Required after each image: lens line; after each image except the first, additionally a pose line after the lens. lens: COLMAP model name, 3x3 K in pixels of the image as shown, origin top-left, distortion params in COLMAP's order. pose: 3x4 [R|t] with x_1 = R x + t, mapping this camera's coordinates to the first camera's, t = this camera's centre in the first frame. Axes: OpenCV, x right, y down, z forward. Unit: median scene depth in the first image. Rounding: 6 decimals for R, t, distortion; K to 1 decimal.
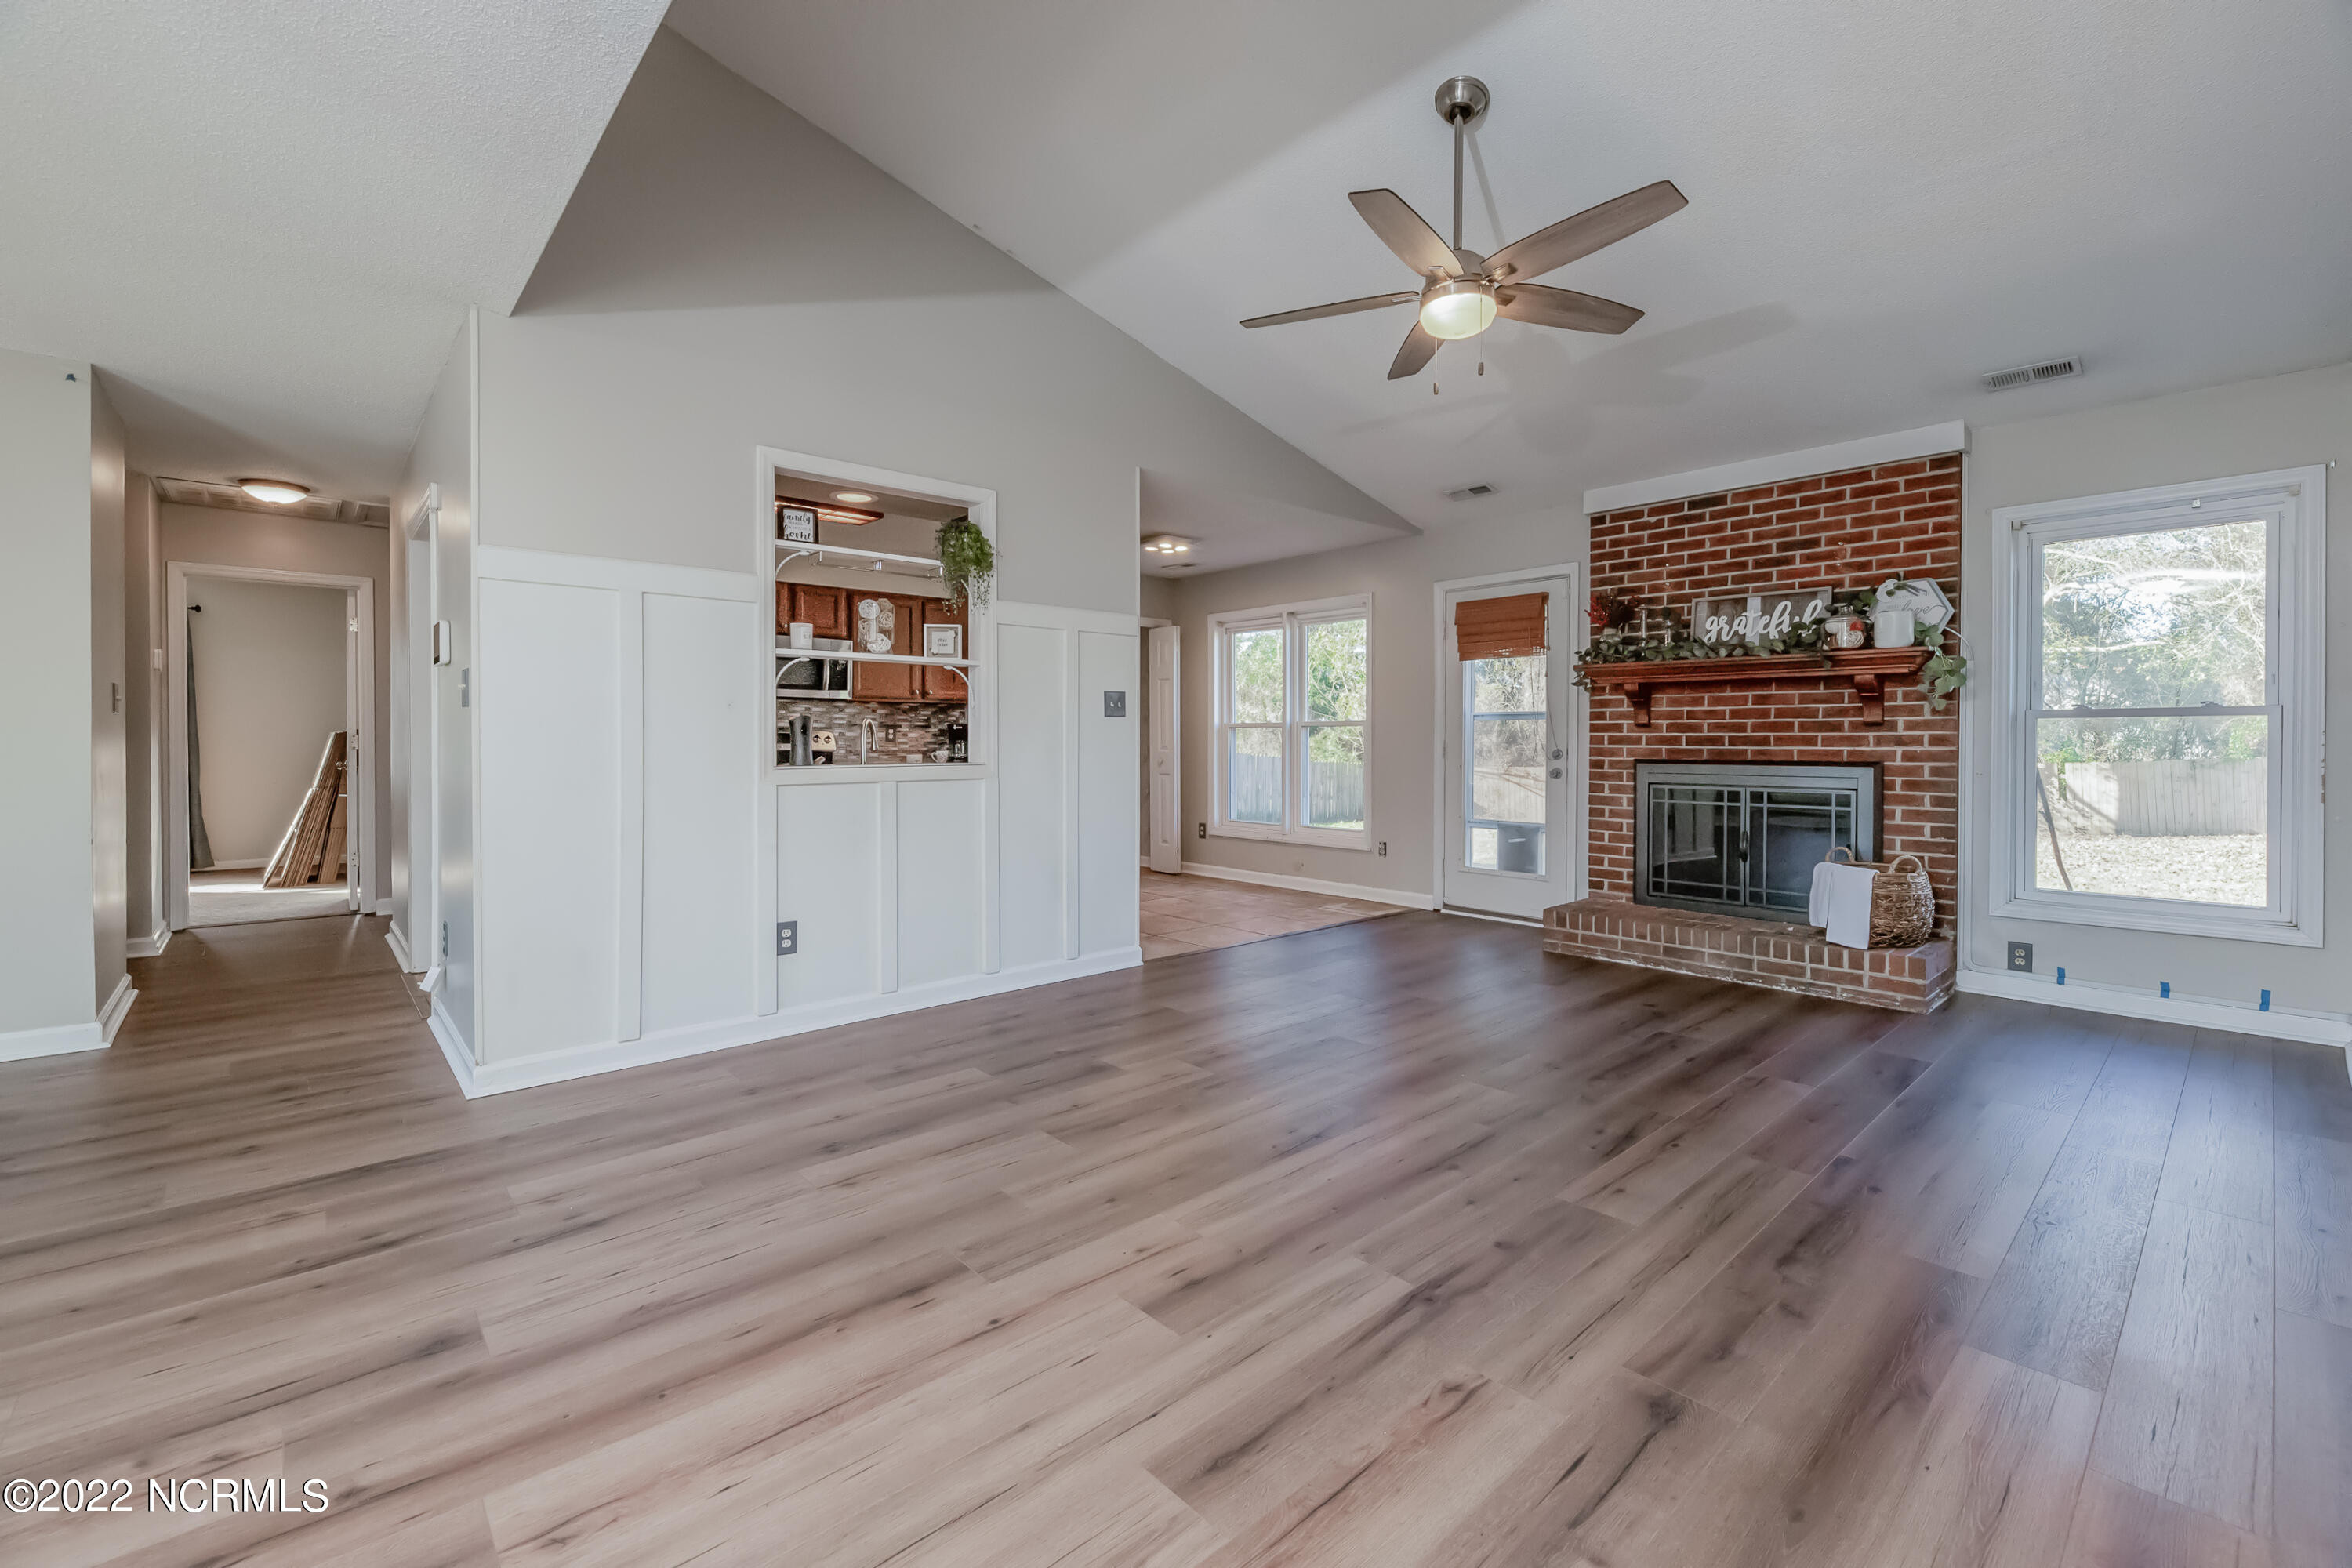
lens RADIAL K [[972.1, 0, 1151.7], [0, 972.1, 749.6], [0, 0, 1]] dist [-0.000745, -0.000533]
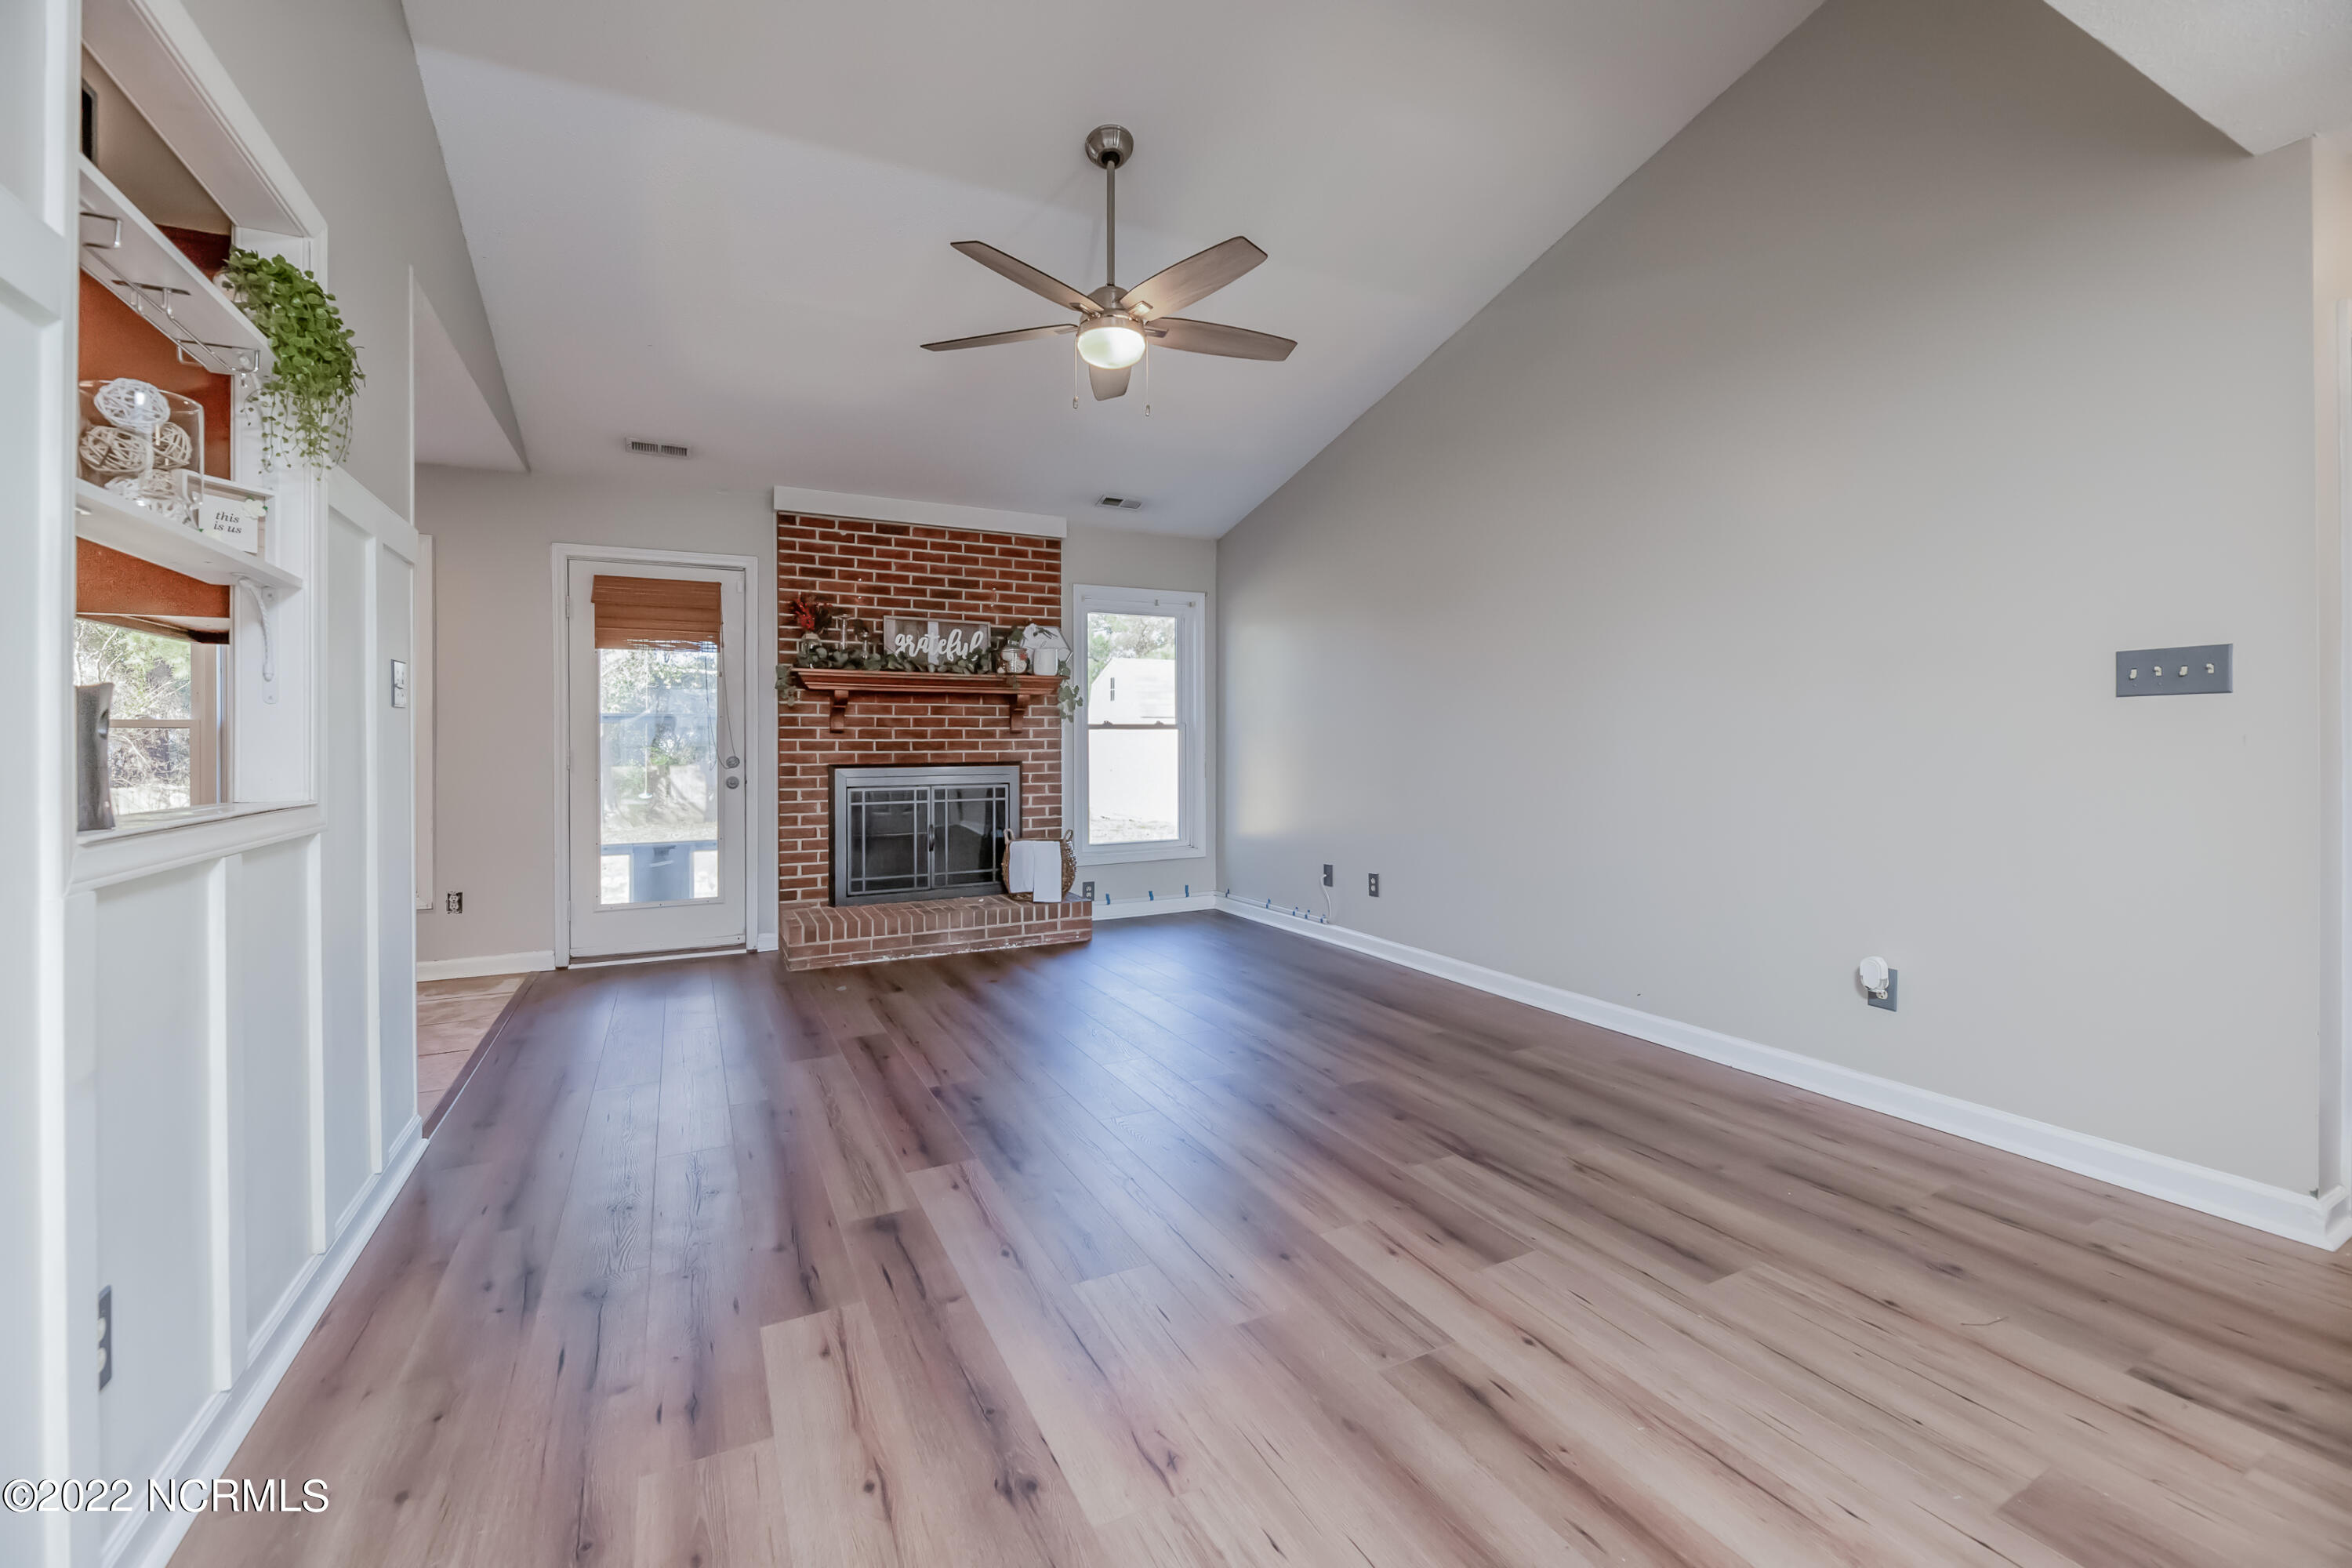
lens RADIAL K [[1000.1, 0, 1200.0], [0, 1000.1, 741.3], [0, 0, 1]] dist [-0.000458, -0.000911]
pose [[0.233511, 0.000611, 0.972354, -0.492037], [0.015765, 0.999866, -0.004414, -0.004340], [-0.972226, 0.016360, 0.233470, 0.438537]]
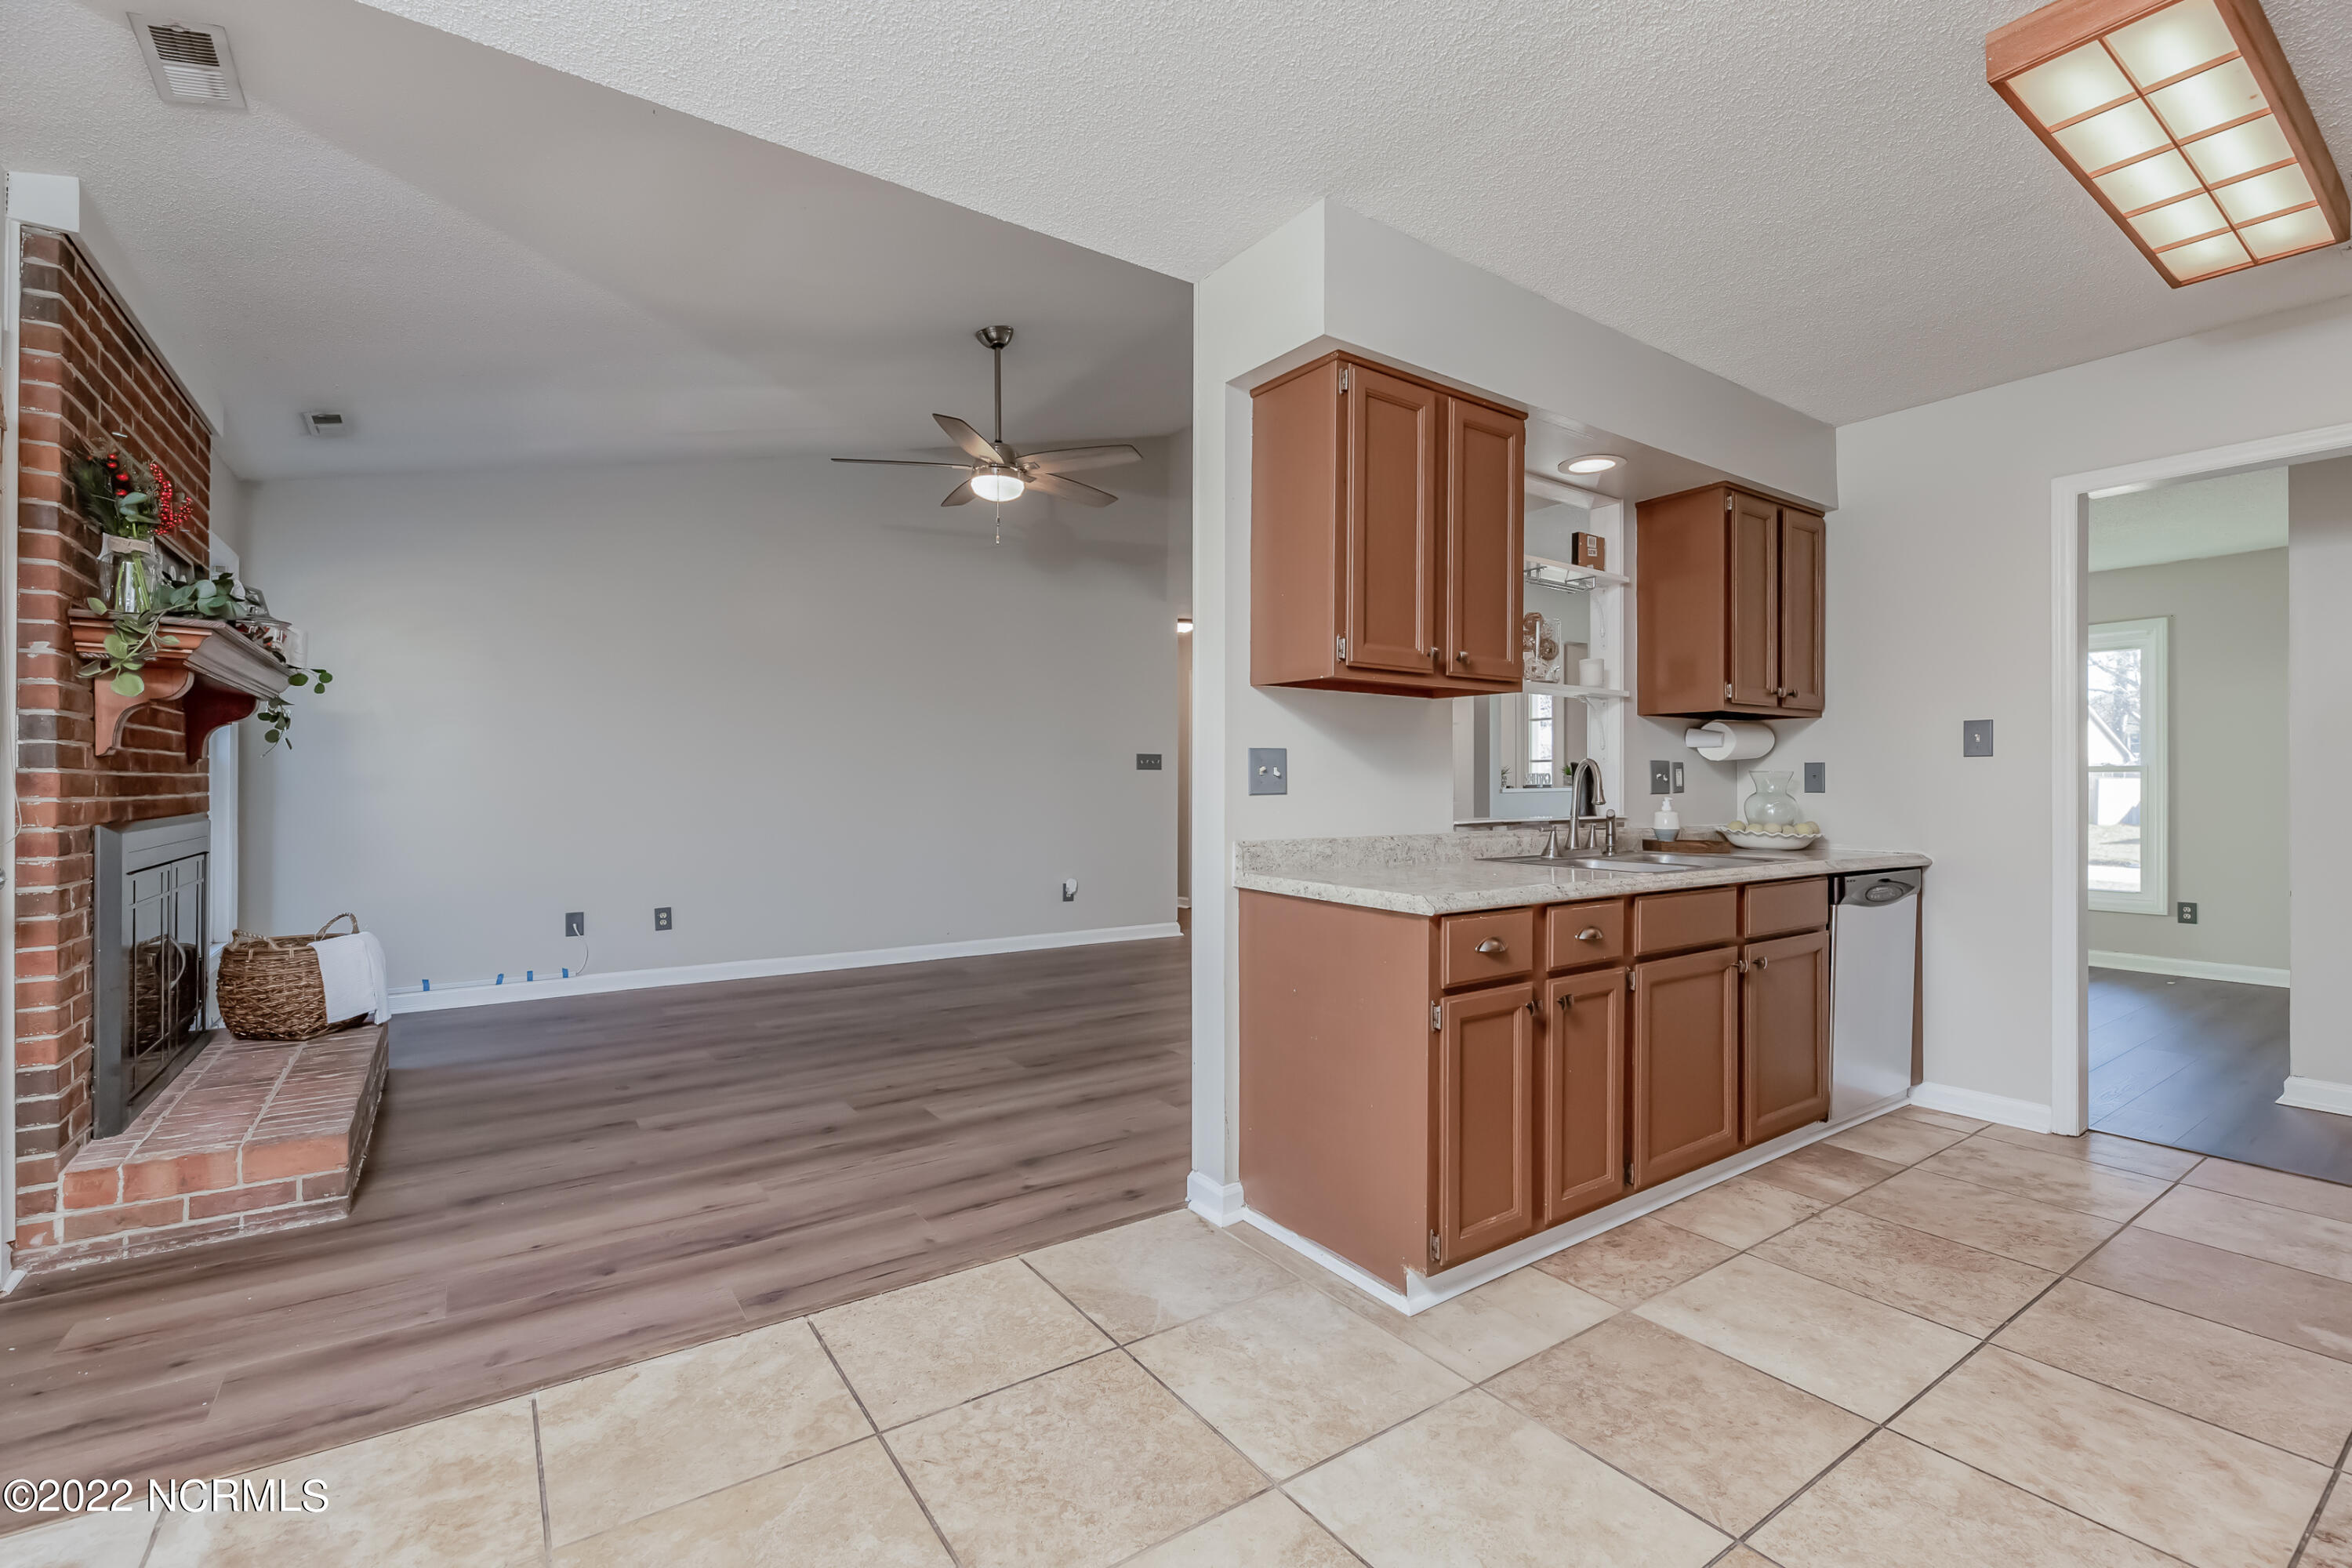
lens RADIAL K [[989.3, 0, 1157.7], [0, 989.3, 781.1], [0, 0, 1]] dist [-0.002286, -0.001018]
pose [[-0.991926, -0.002637, 0.126792, -0.065414], [-0.001909, 0.999981, 0.005867, -0.014261], [-0.126805, 0.005578, -0.991912, 1.607595]]
